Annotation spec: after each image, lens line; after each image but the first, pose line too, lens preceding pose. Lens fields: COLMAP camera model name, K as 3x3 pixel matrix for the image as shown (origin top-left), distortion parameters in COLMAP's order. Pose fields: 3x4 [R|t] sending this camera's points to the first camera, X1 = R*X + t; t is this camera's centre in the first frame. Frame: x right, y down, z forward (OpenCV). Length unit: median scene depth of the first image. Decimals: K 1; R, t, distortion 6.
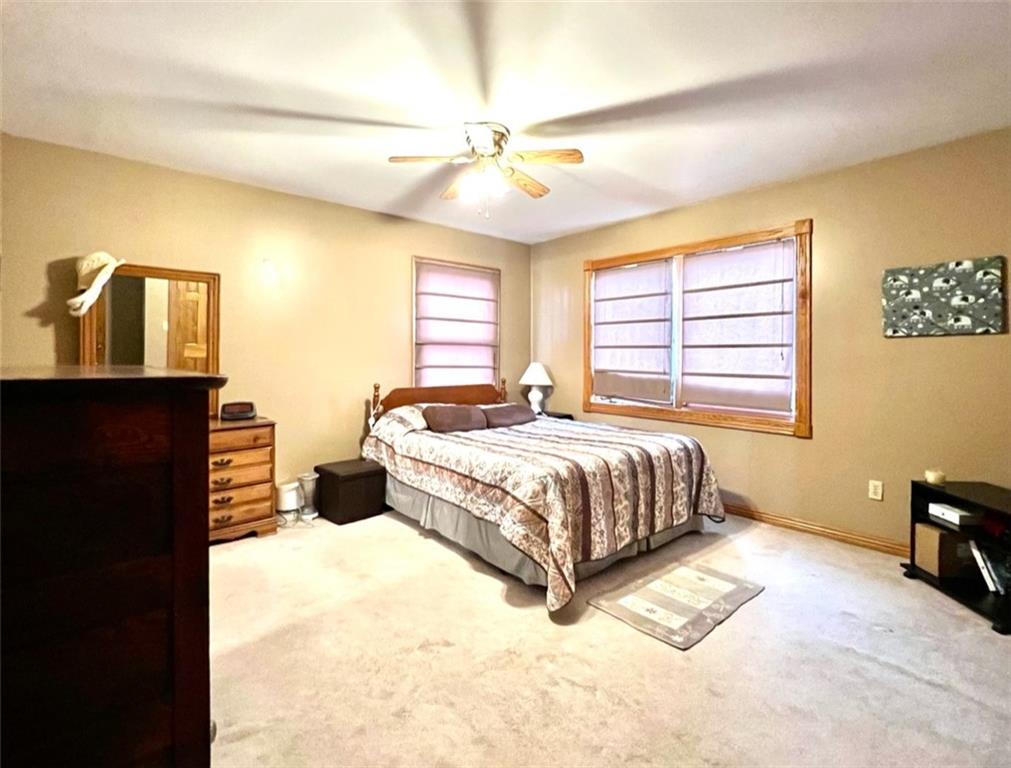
lens RADIAL K [[488.5, 0, 504.7], [0, 488.5, 364.2], [0, 0, 1]] dist [0.000564, 0.000382]
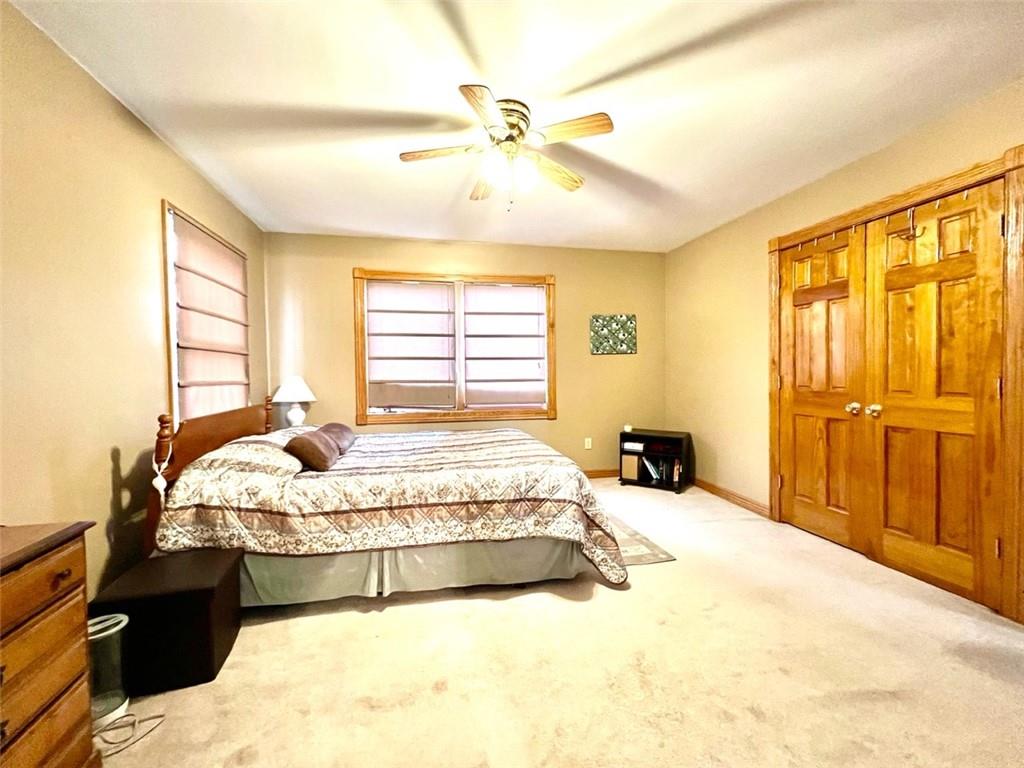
lens RADIAL K [[410.4, 0, 512.0], [0, 410.4, 384.0], [0, 0, 1]] dist [0.001068, 0.000148]
pose [[0.478315, -0.036153, 0.877444, -0.561932], [0.026320, 0.999294, 0.026826, 0.003159], [-0.877794, 0.010263, 0.478929, 0.493473]]
